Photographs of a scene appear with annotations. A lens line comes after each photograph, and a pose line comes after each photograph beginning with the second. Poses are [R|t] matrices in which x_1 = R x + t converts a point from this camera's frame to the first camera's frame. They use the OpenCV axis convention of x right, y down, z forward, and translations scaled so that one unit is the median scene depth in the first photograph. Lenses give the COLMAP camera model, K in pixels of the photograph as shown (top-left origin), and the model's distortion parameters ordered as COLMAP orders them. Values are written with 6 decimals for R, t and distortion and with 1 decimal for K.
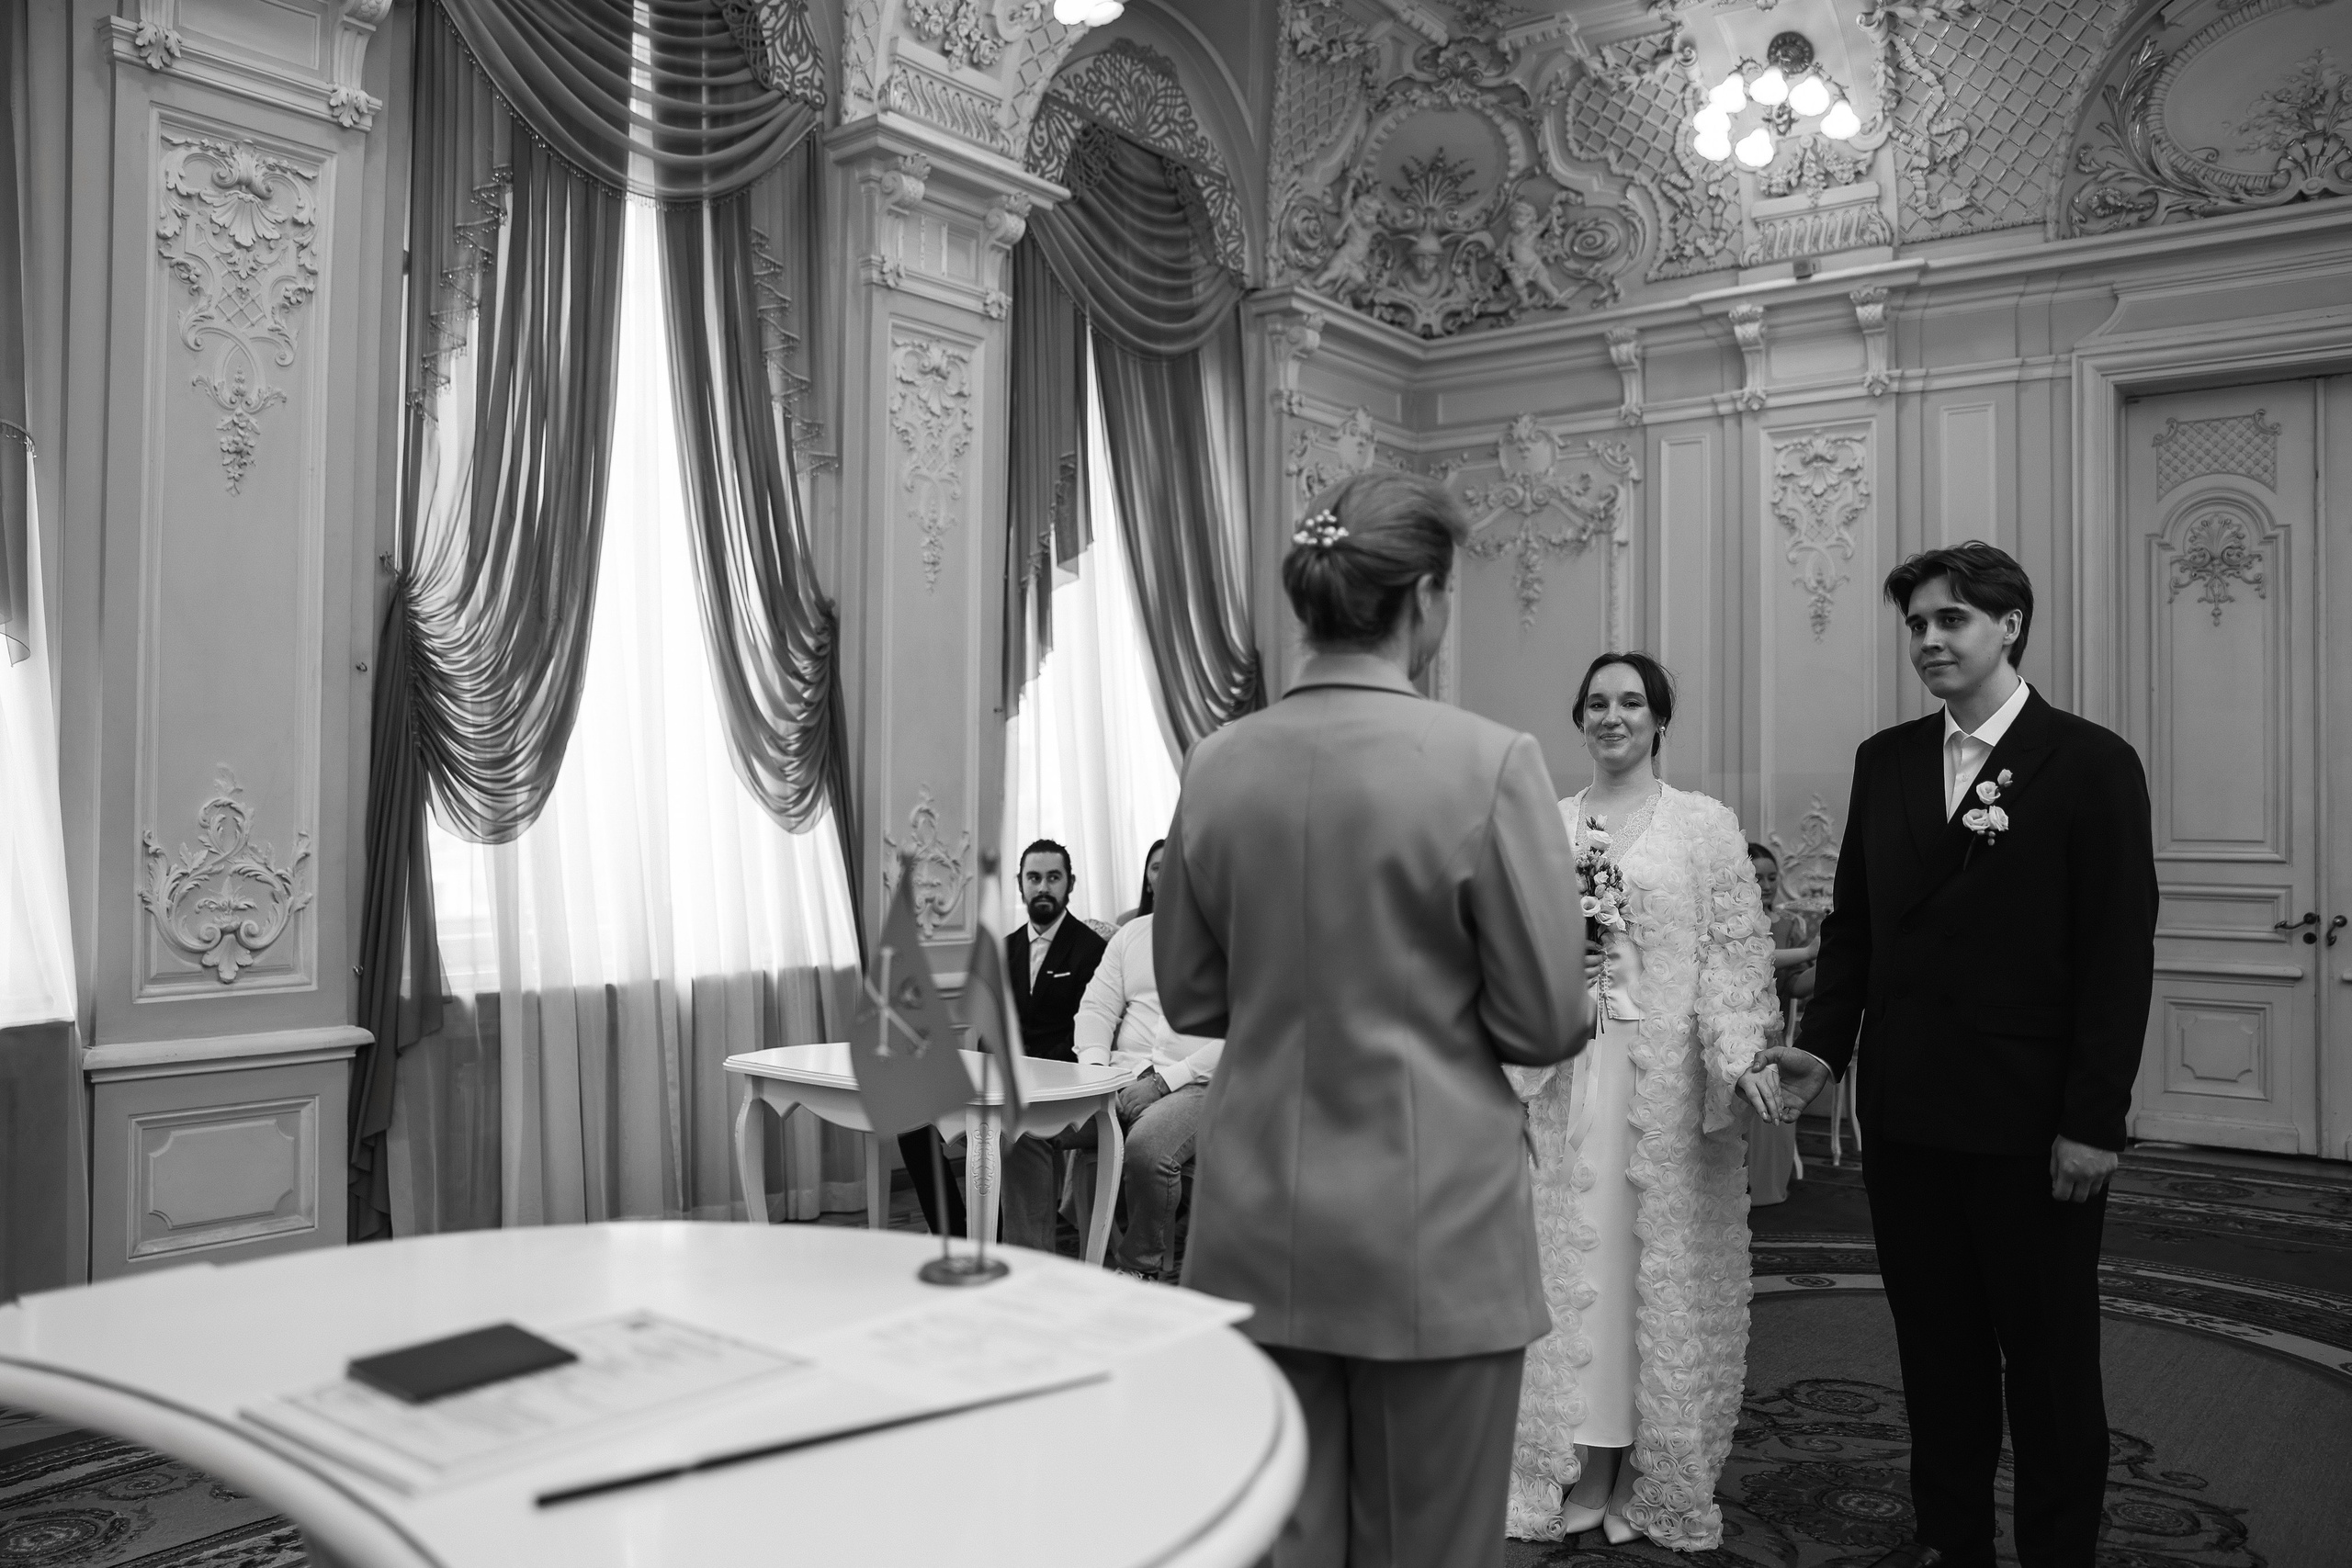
lens RADIAL K [[1902.2, 0, 1142.2], [0, 1902.2, 772.5], [0, 0, 1]] dist [-0.097116, 0.093391]
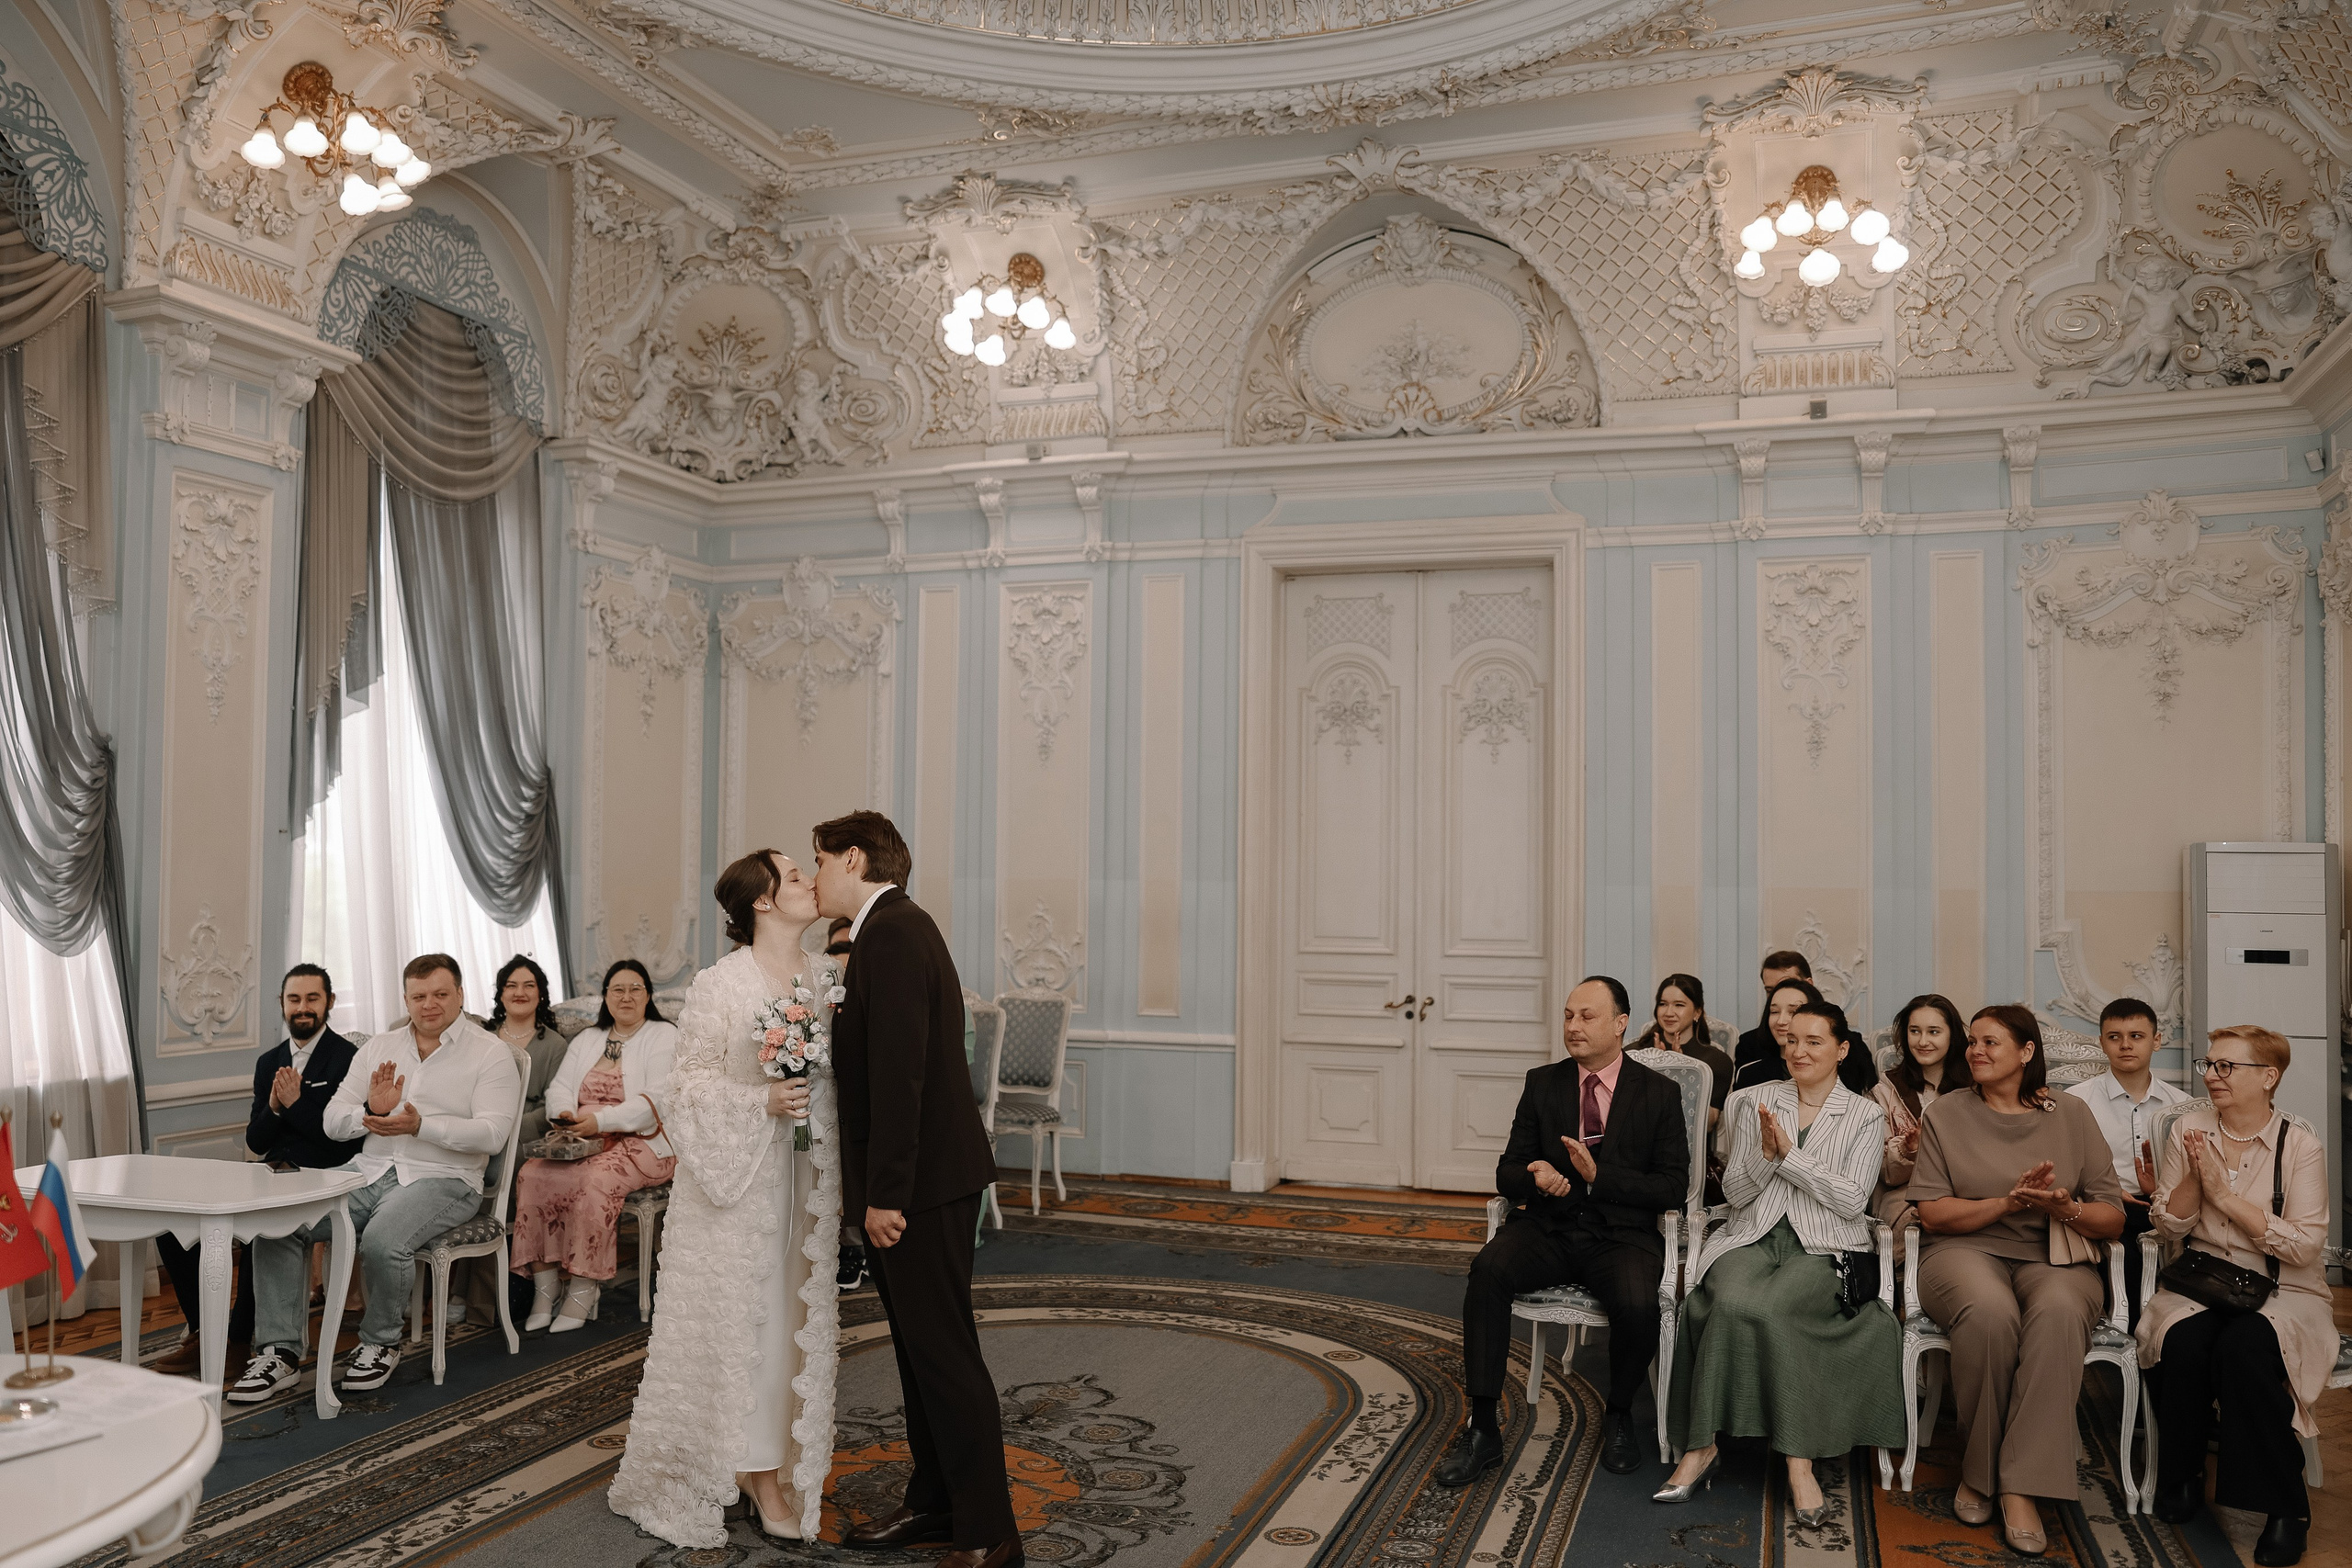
lens RADIAL K [[1902.2, 0, 1176.6], [0, 1902.2, 783.0], [0, 0, 1]] dist [-0.097116, 0.093391]
pose [[0.946600, 0.012212, 0.322178, 0.060118], [-0.006613, 0.999808, -0.018467, -0.042256], [-0.322341, 0.015350, 0.946499, -0.164649]]
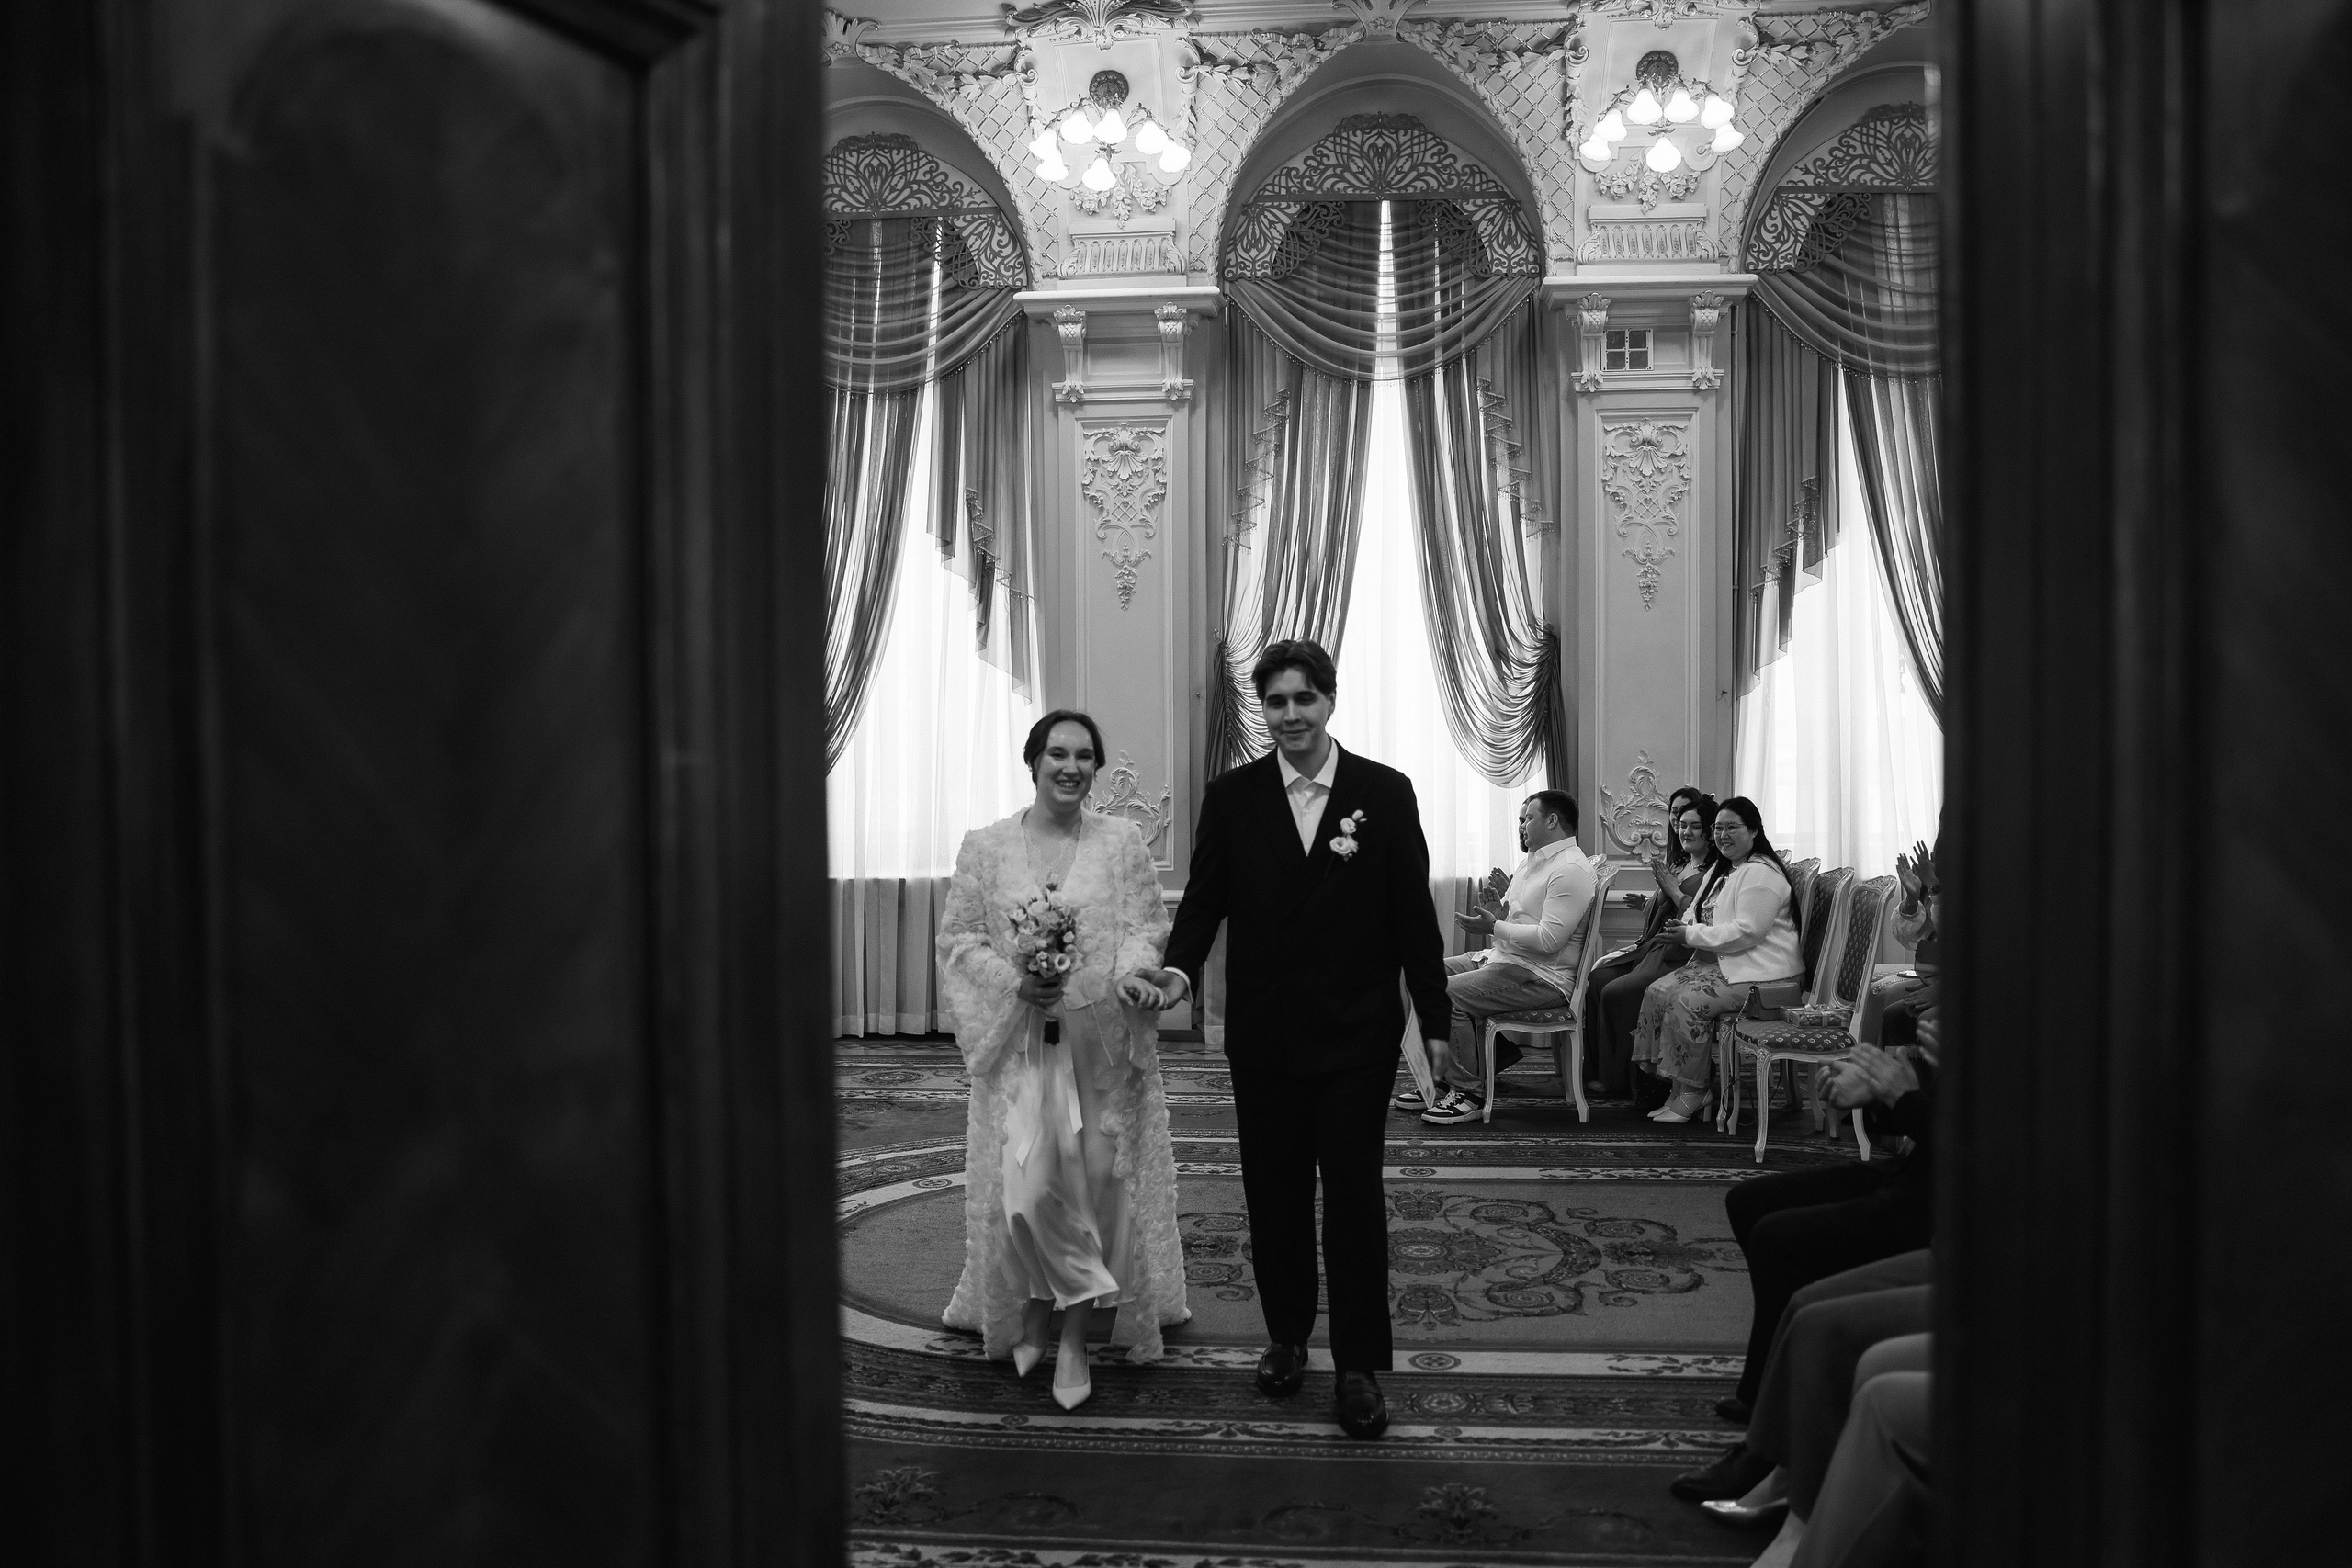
lens RADIAL K [[1902.2, 0, 1199.4], [0, 1902.2, 829.7], [0, 0, 1]] dist [-0.097116, 0.093391]
pose [[0.532749, 0.044685, -0.845093, 0.792437], [0.026540, 0.997232, 0.069460, -0.036965], [0.845857, -0.059433, 0.530088, 0.006604]]
